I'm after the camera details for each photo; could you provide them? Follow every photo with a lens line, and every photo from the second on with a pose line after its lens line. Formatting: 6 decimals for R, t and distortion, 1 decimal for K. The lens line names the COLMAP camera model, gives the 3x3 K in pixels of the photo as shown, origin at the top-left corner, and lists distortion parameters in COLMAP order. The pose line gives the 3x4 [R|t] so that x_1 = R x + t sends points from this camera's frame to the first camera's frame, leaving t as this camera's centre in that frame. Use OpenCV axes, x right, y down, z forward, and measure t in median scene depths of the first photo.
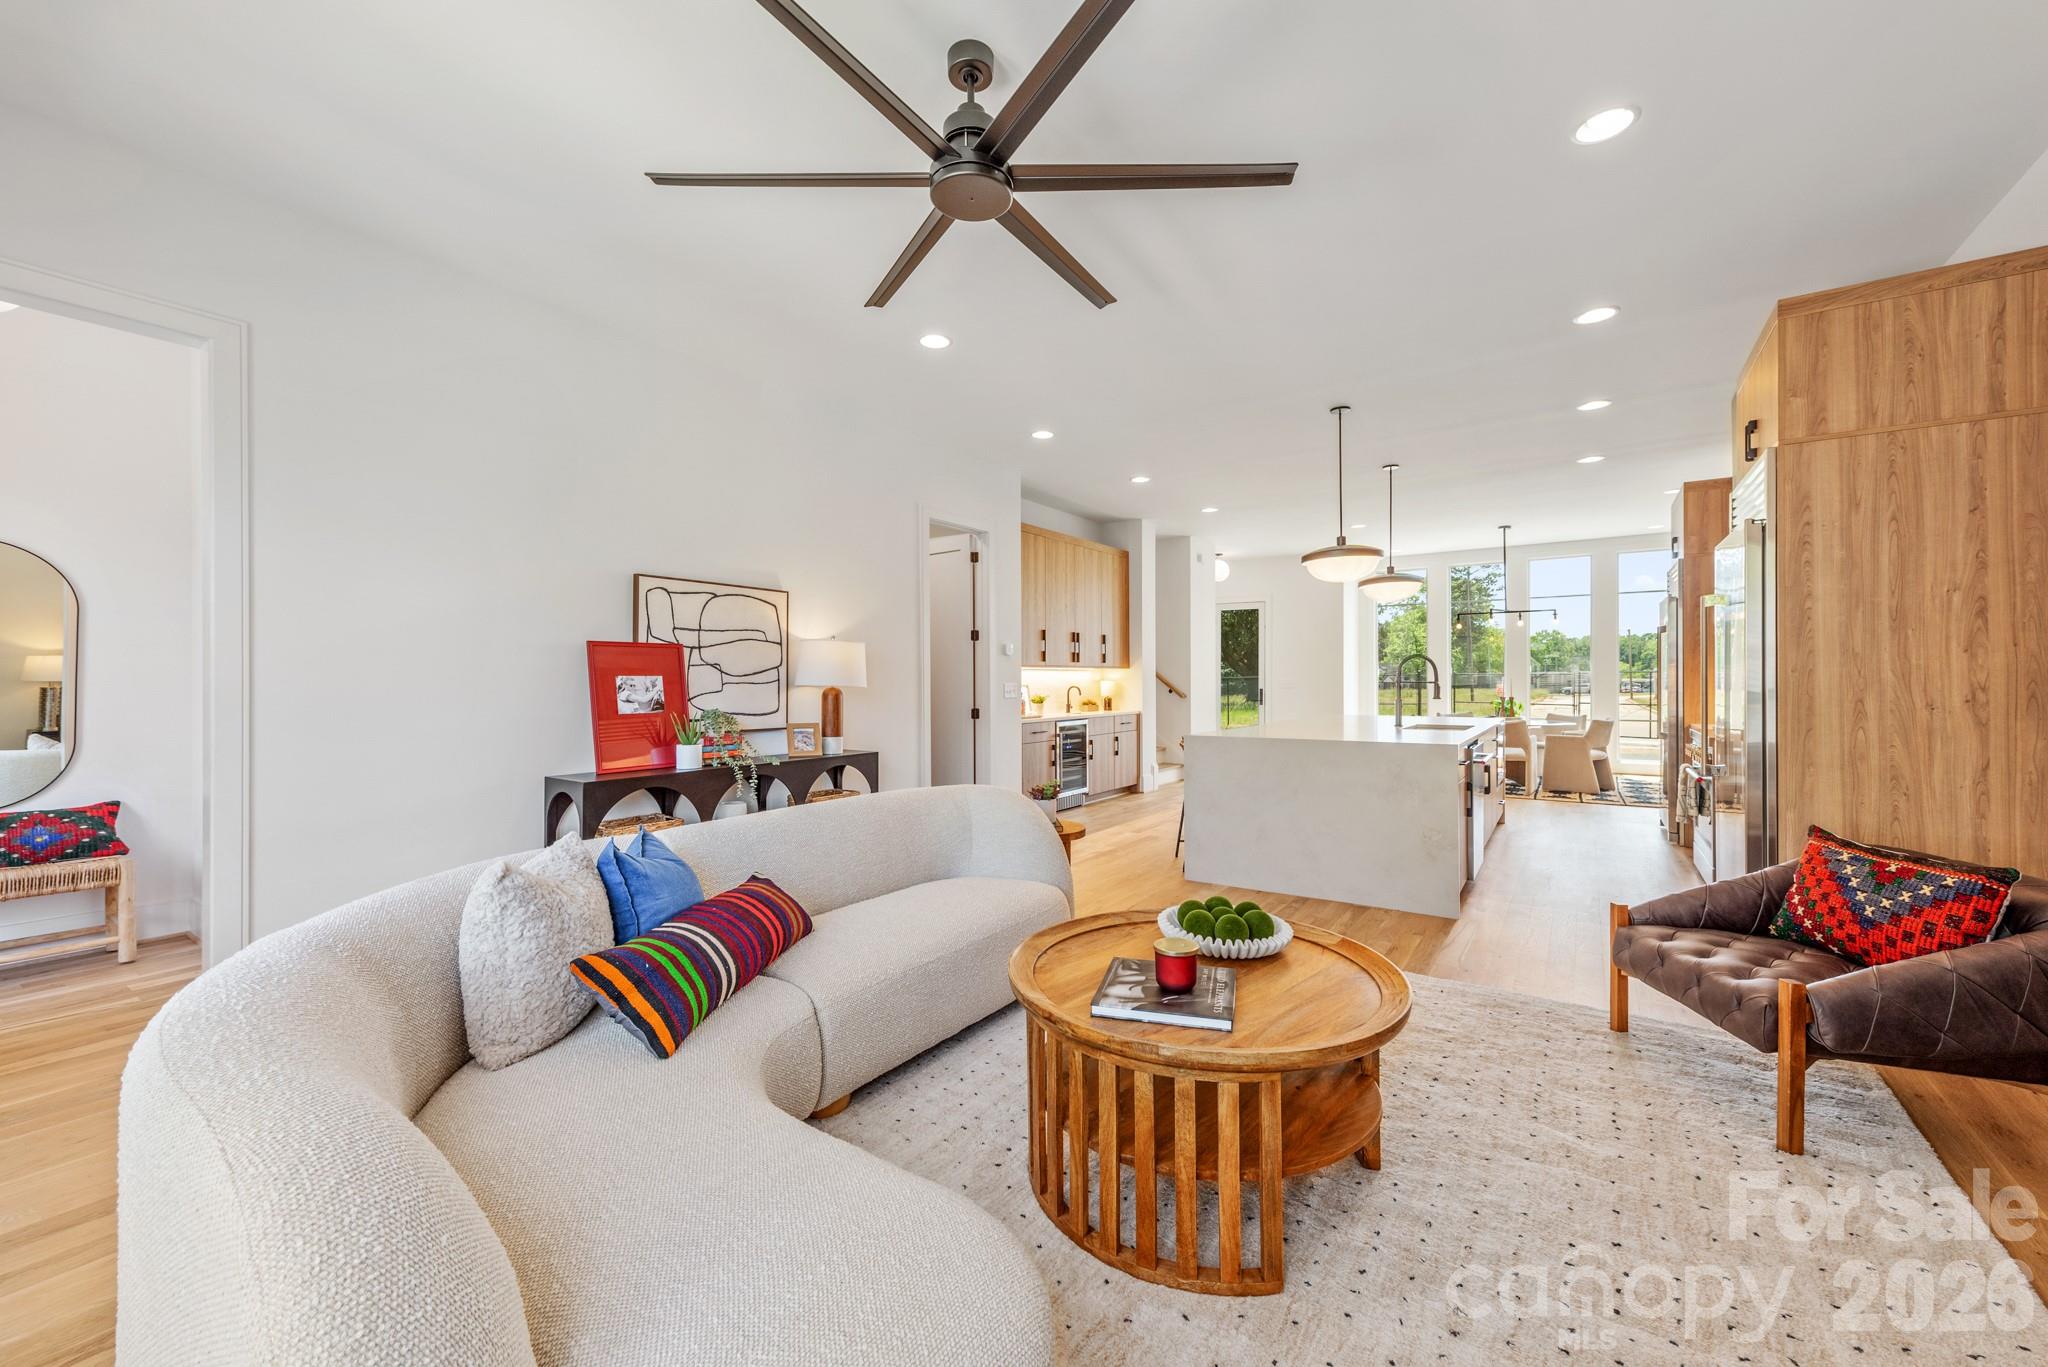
lens RADIAL K [[801.5, 0, 1034.7], [0, 801.5, 676.2], [0, 0, 1]] dist [0.016341, -0.005027]
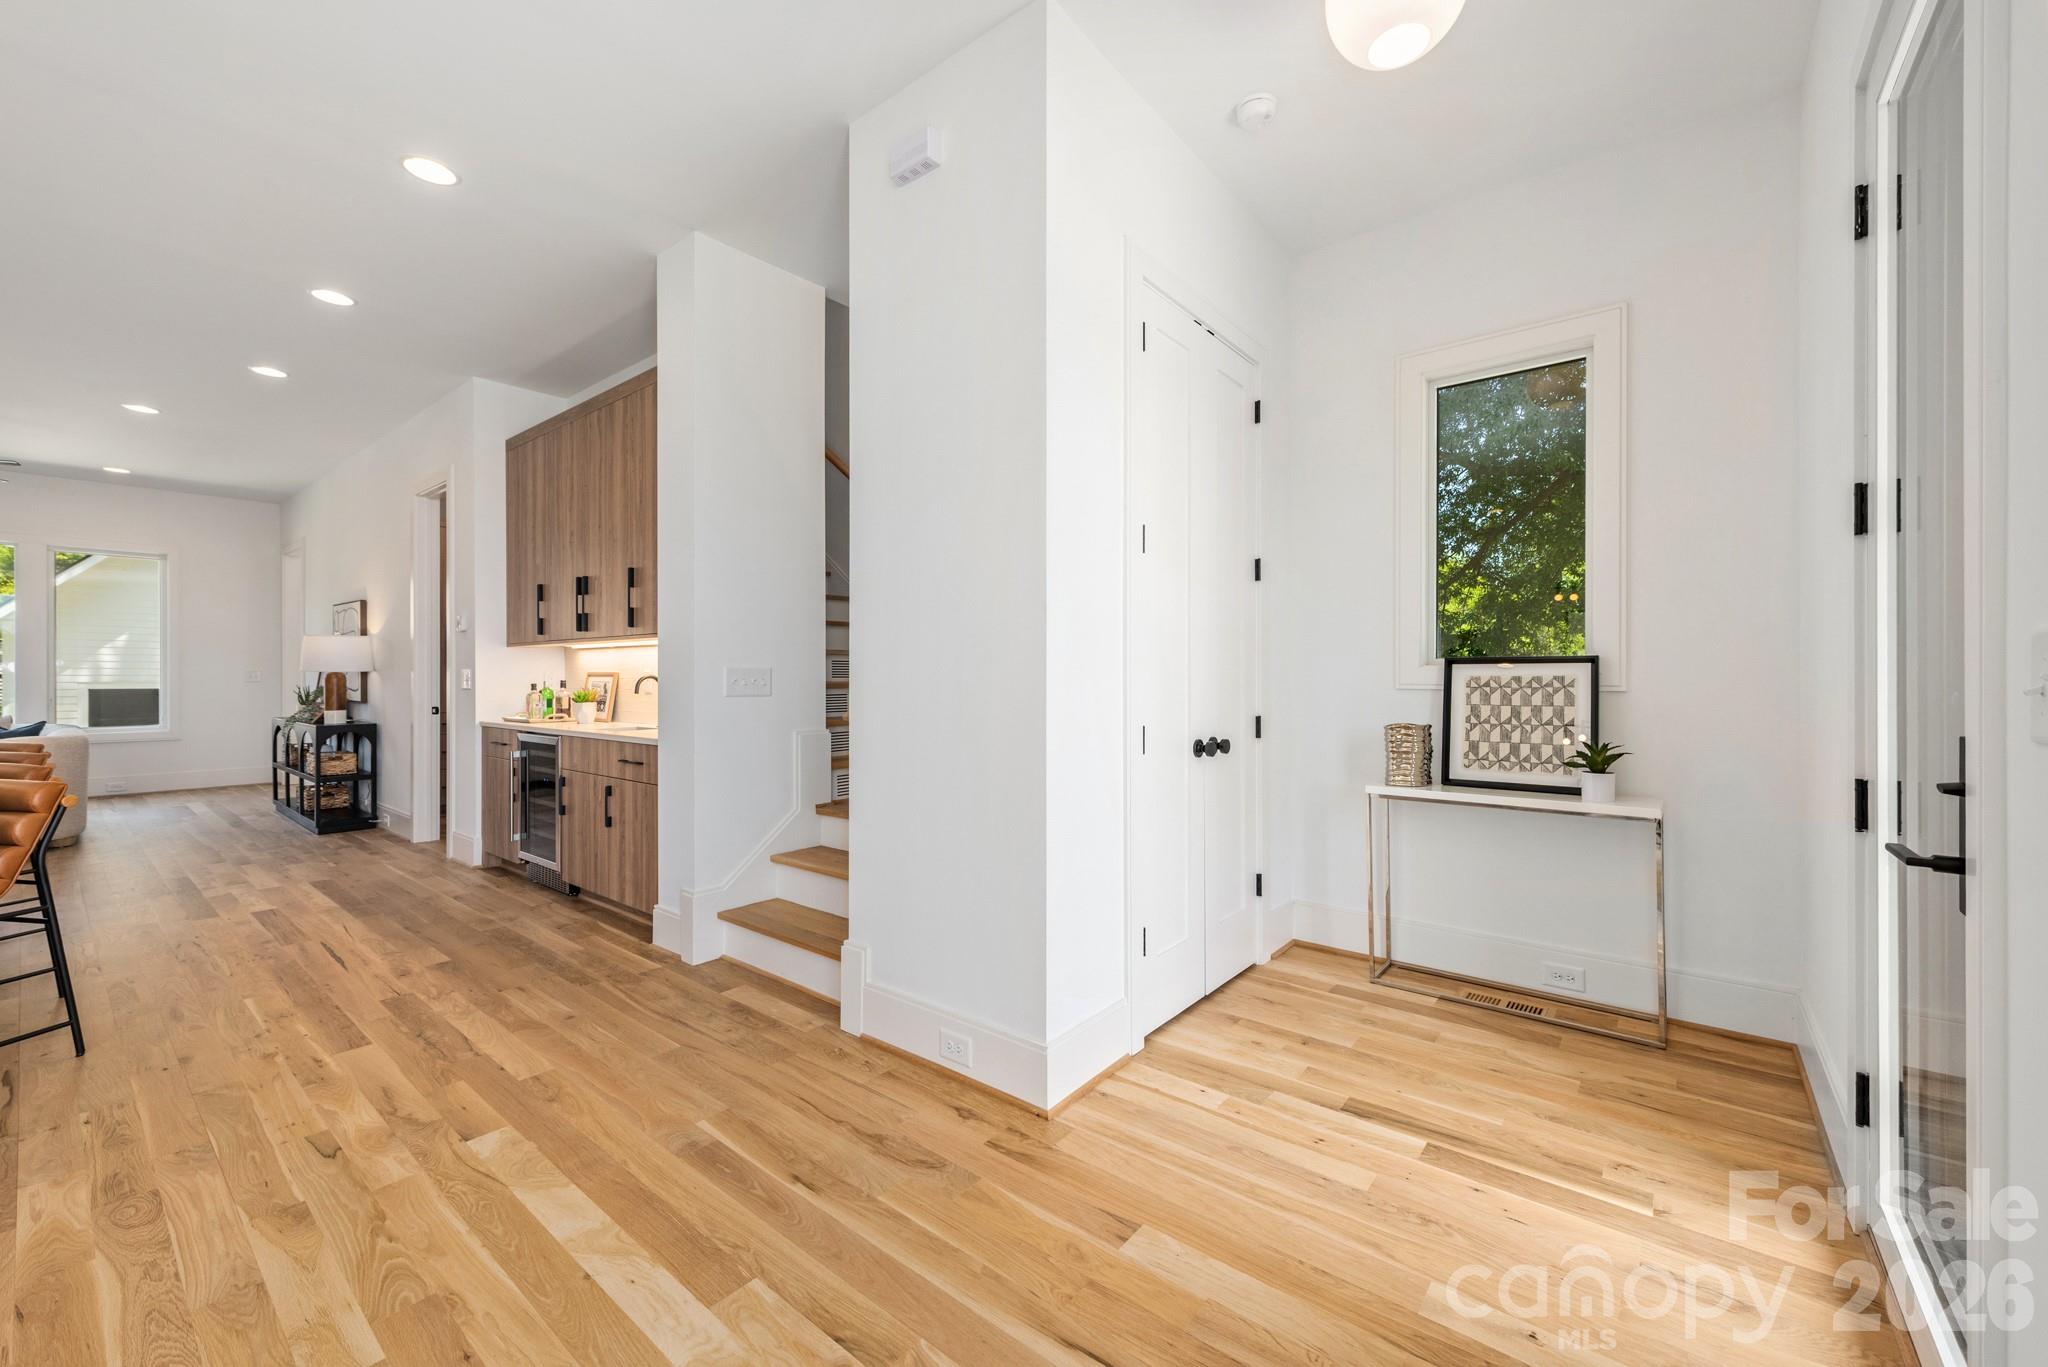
lens RADIAL K [[801.5, 0, 1034.7], [0, 801.5, 676.2], [0, 0, 1]] dist [0.016341, -0.005027]
pose [[-0.079914, 0.003018, -0.996797, 0.583830], [0.001801, 0.999994, 0.002884, 0.012284], [0.996800, -0.001564, -0.079919, 1.374941]]
